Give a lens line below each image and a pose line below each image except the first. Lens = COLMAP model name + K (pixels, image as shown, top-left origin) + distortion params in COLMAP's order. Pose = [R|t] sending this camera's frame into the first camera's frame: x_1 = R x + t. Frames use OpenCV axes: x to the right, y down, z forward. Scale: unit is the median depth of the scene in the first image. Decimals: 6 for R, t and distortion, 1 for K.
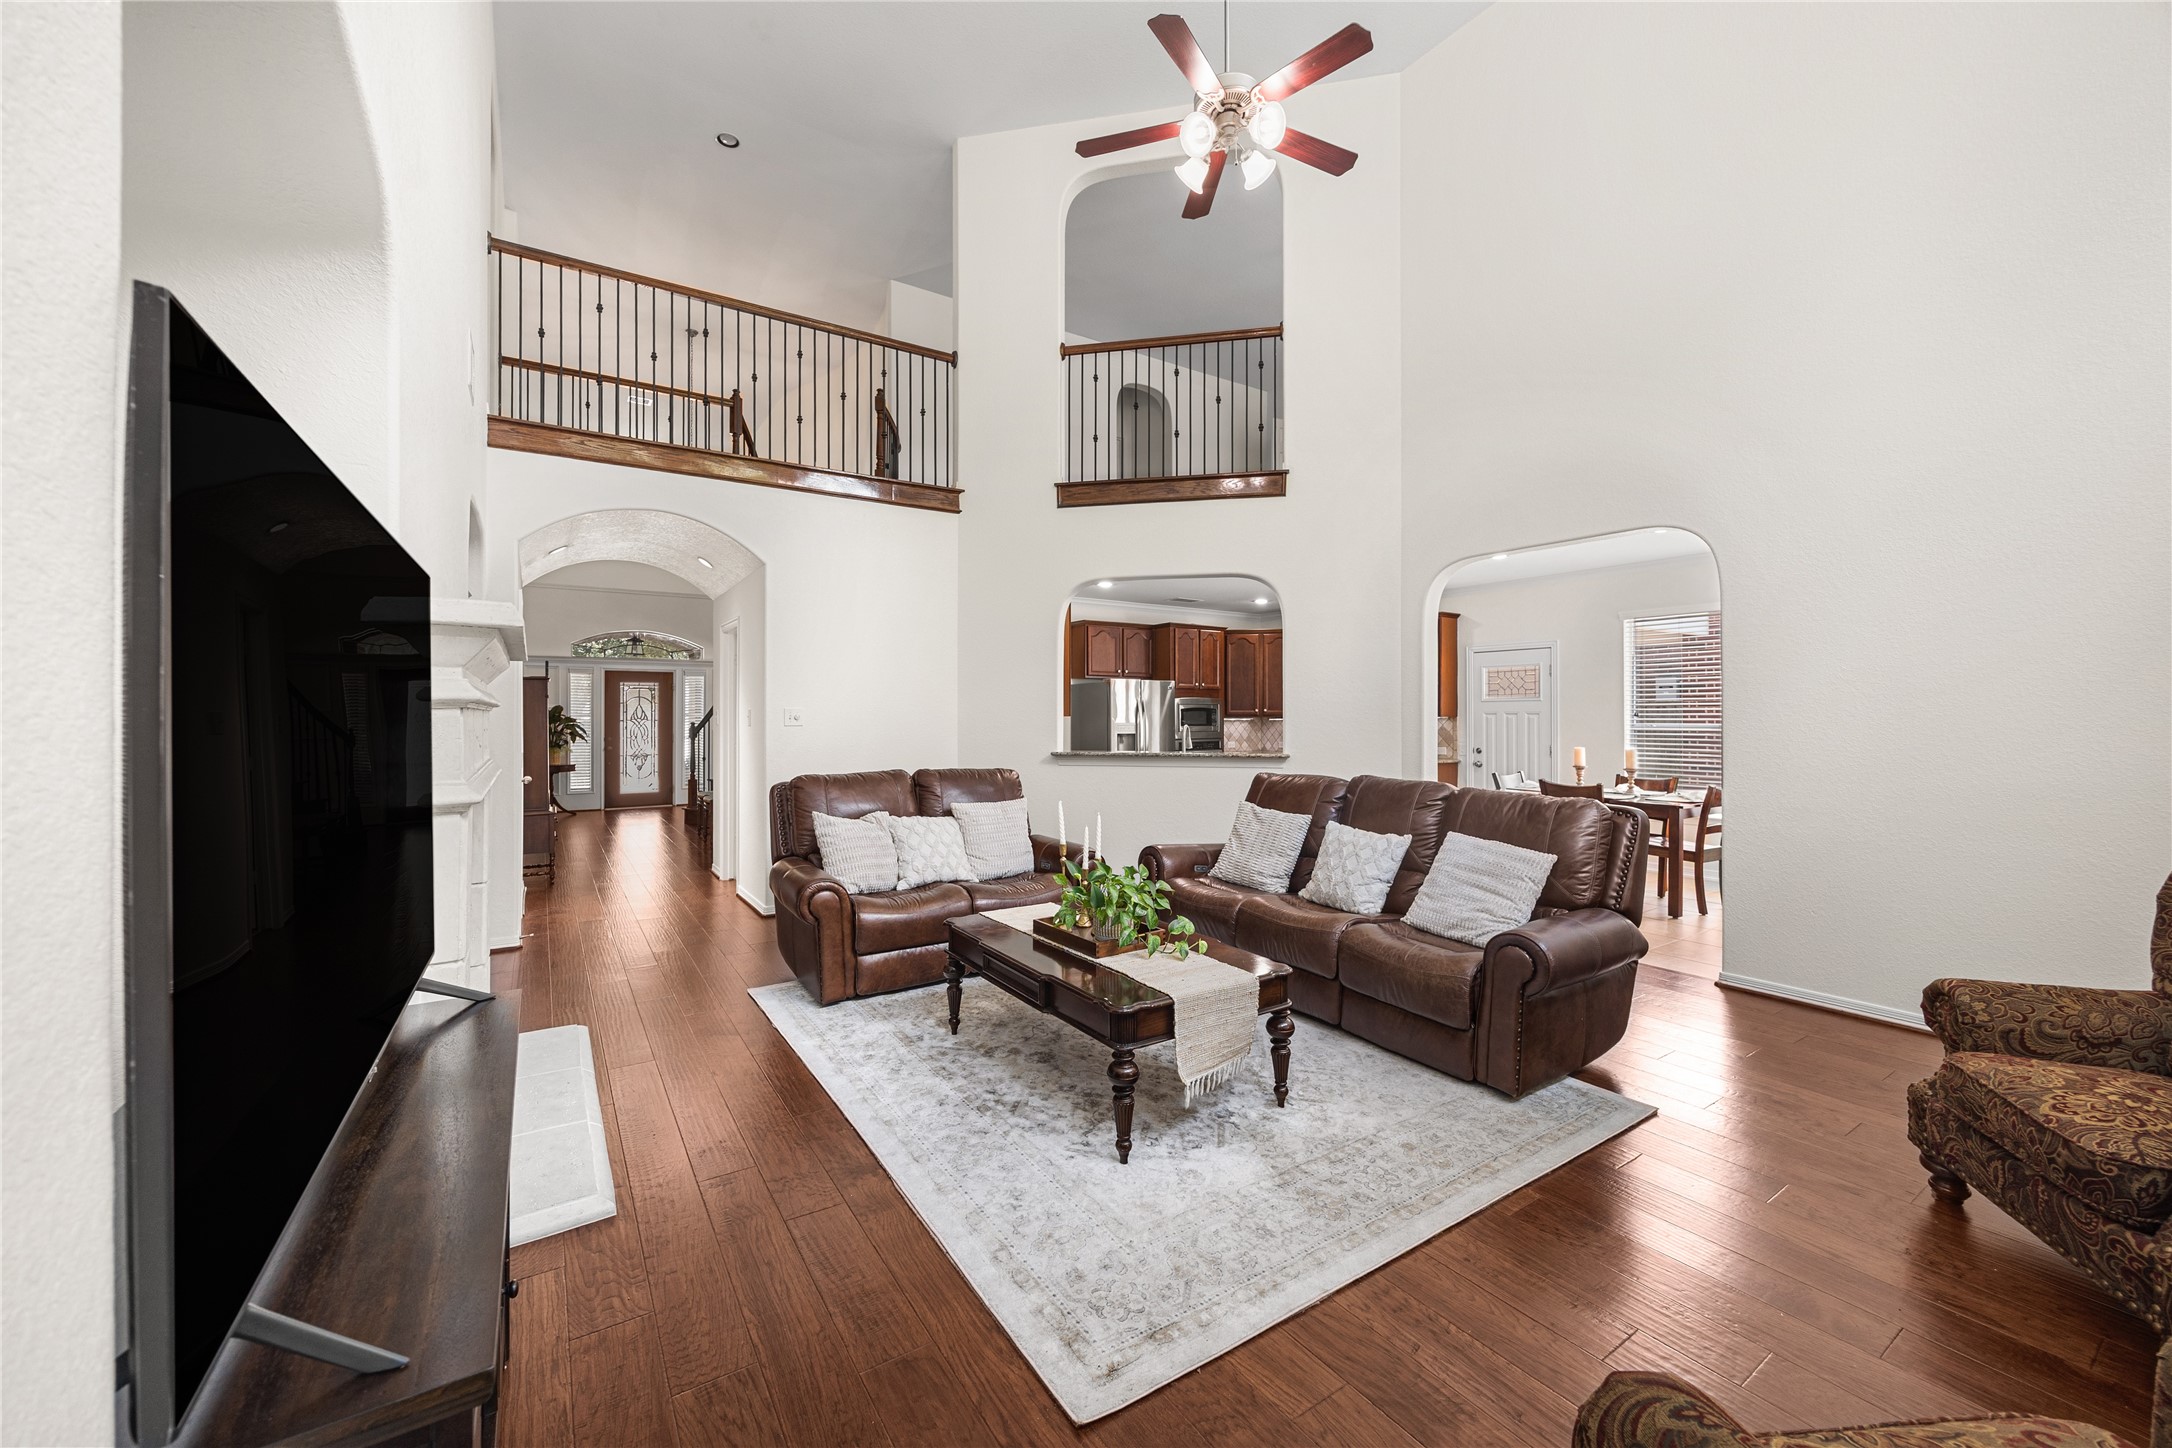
lens RADIAL K [[857.4, 0, 1085.7], [0, 857.4, 721.7], [0, 0, 1]] dist [-0.001578, -0.000447]
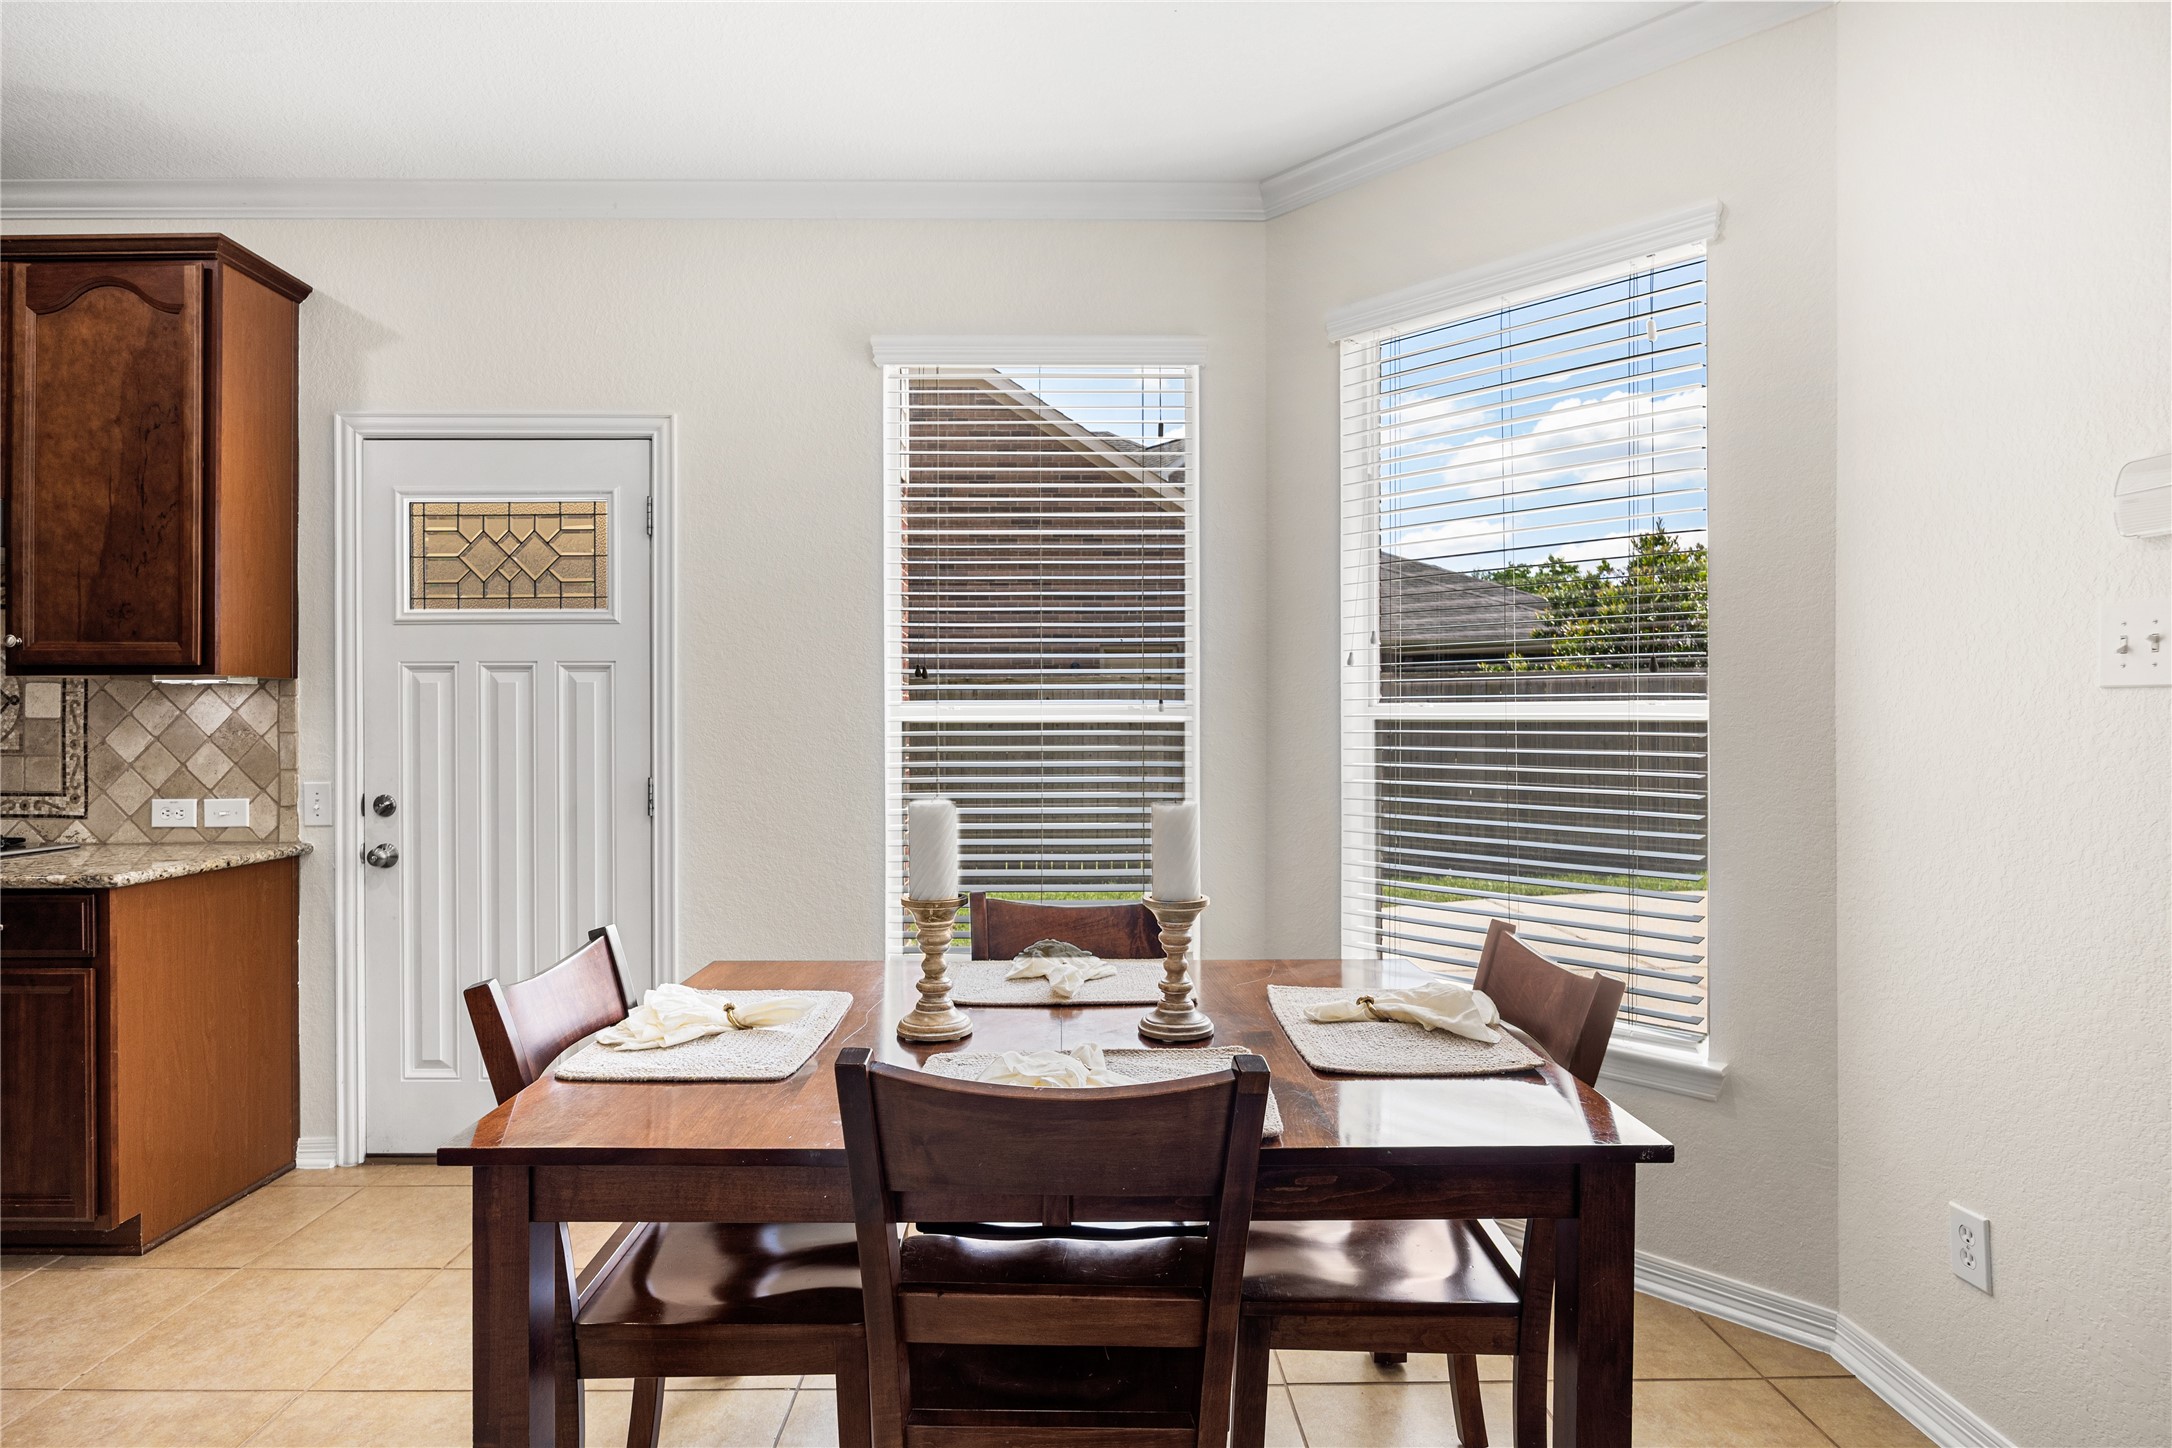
lens RADIAL K [[1150.4, 0, 1082.8], [0, 1150.4, 723.2], [0, 0, 1]] dist [-0.006436, -0.001173]
pose [[0.538607, -0.001174, 0.842556, 0.270166], [0.001108, 0.999999, 0.000685, 0.007446], [-0.842556, 0.000564, 0.538608, 0.614118]]
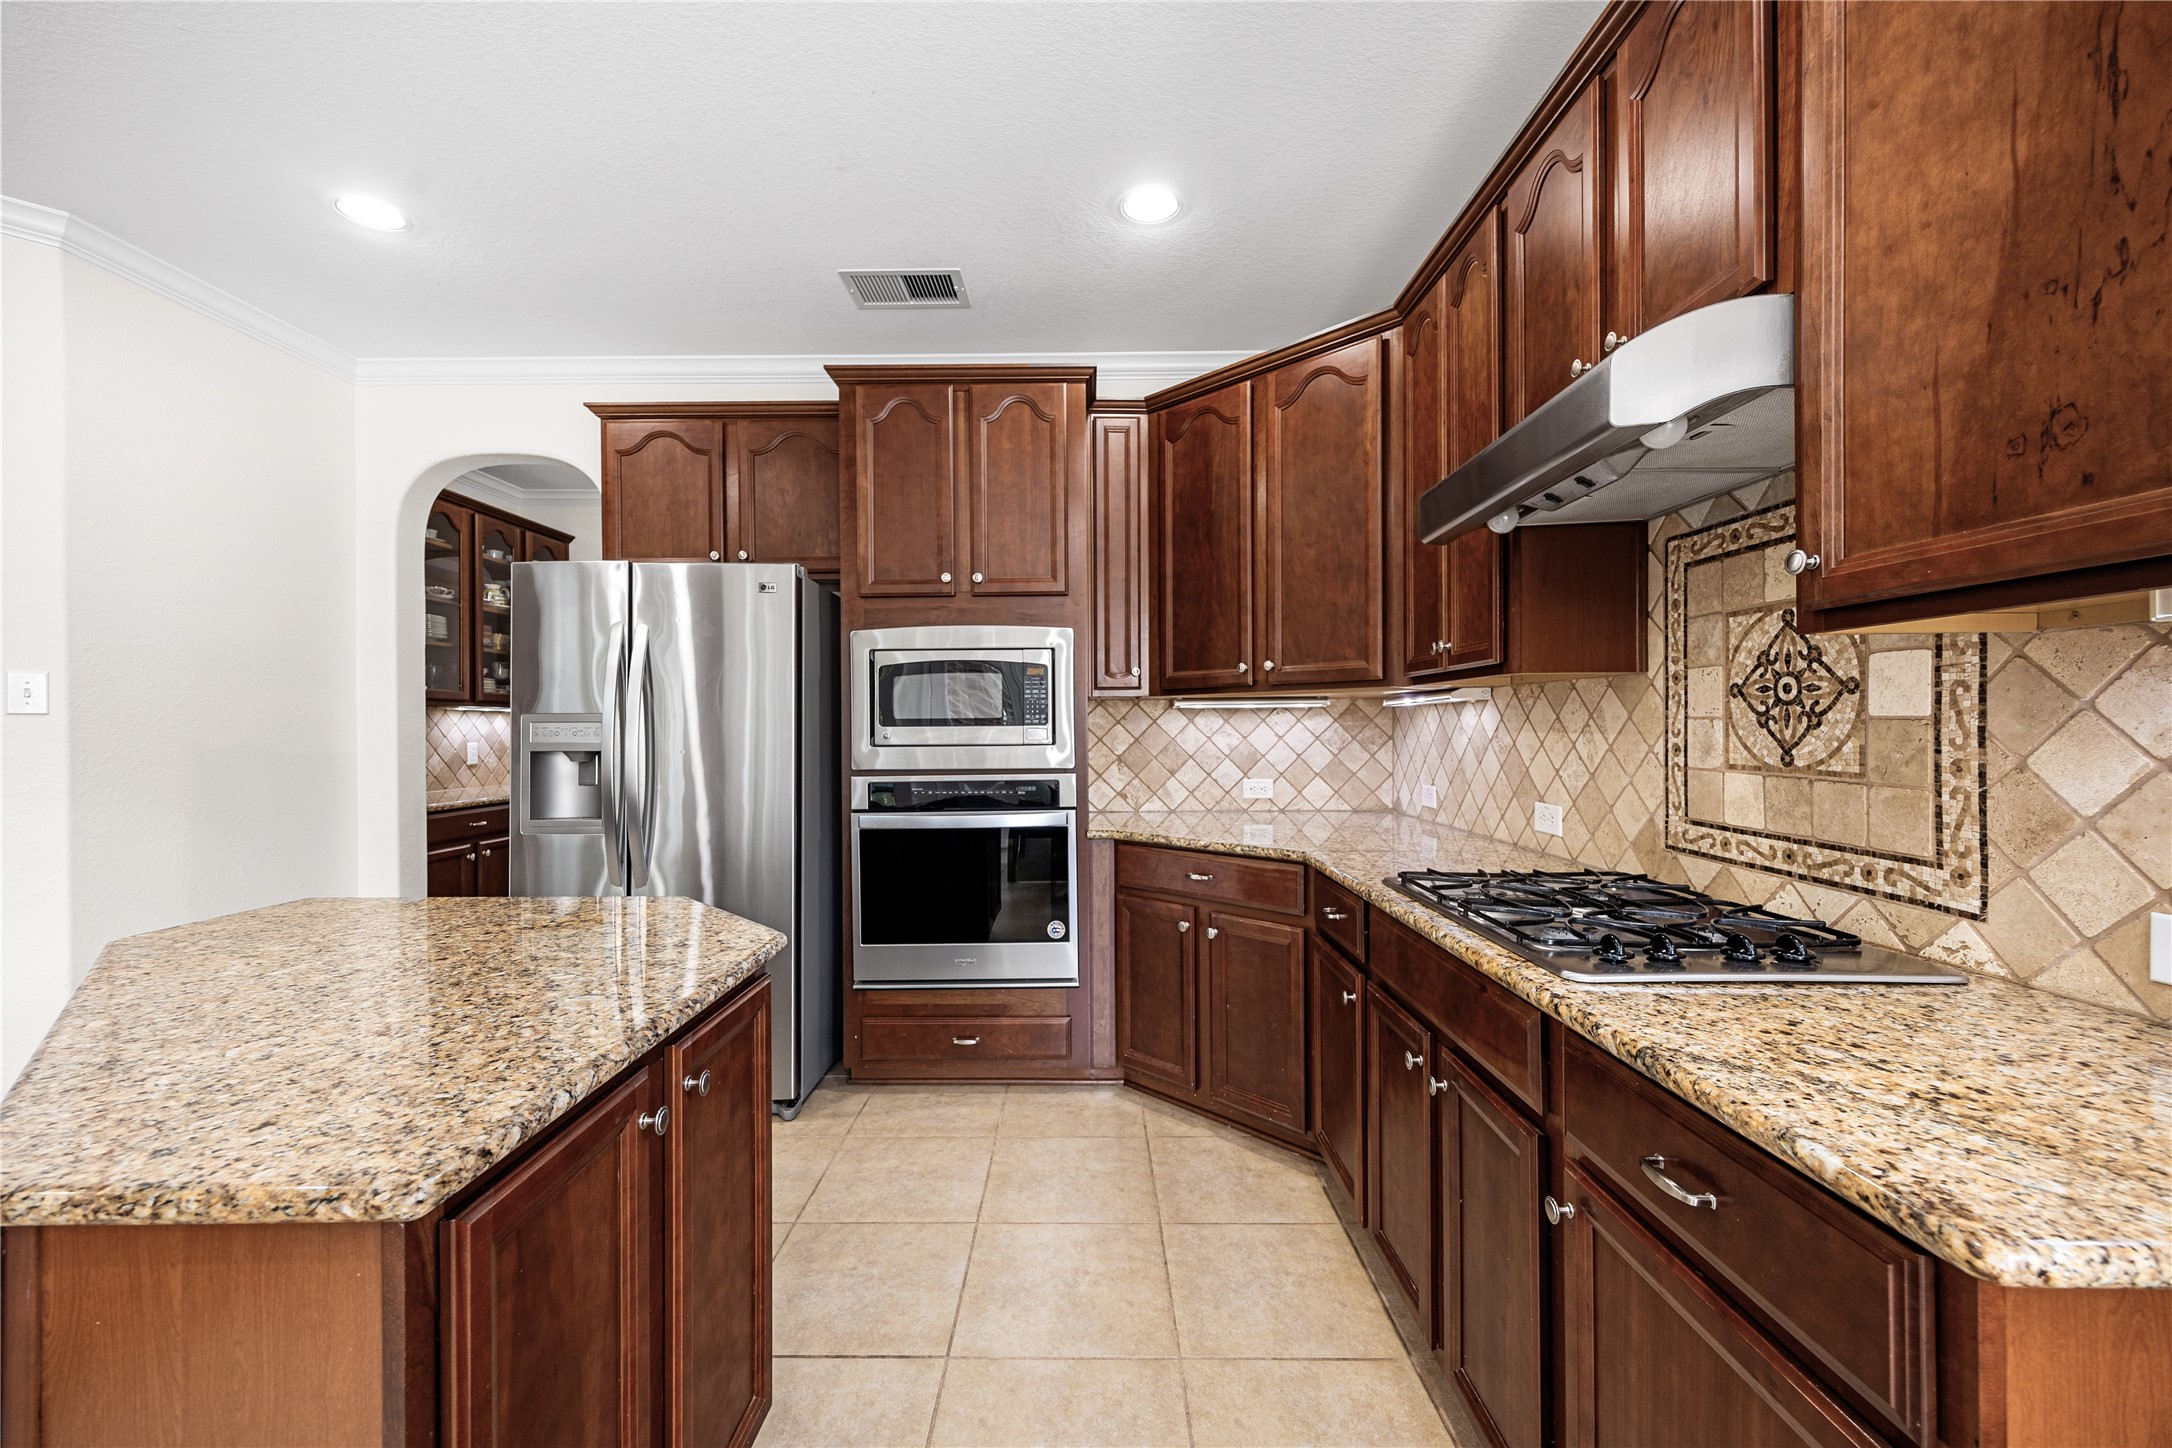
lens RADIAL K [[857.4, 0, 1087.6], [0, 857.4, 724.6], [0, 0, 1]] dist [-0.001578, -0.000447]
pose [[0.838863, -0.003728, -0.544330, 0.361492], [0.003170, 0.999993, -0.001963, 0.006900], [0.544334, -0.000079, 0.838869, 0.889743]]
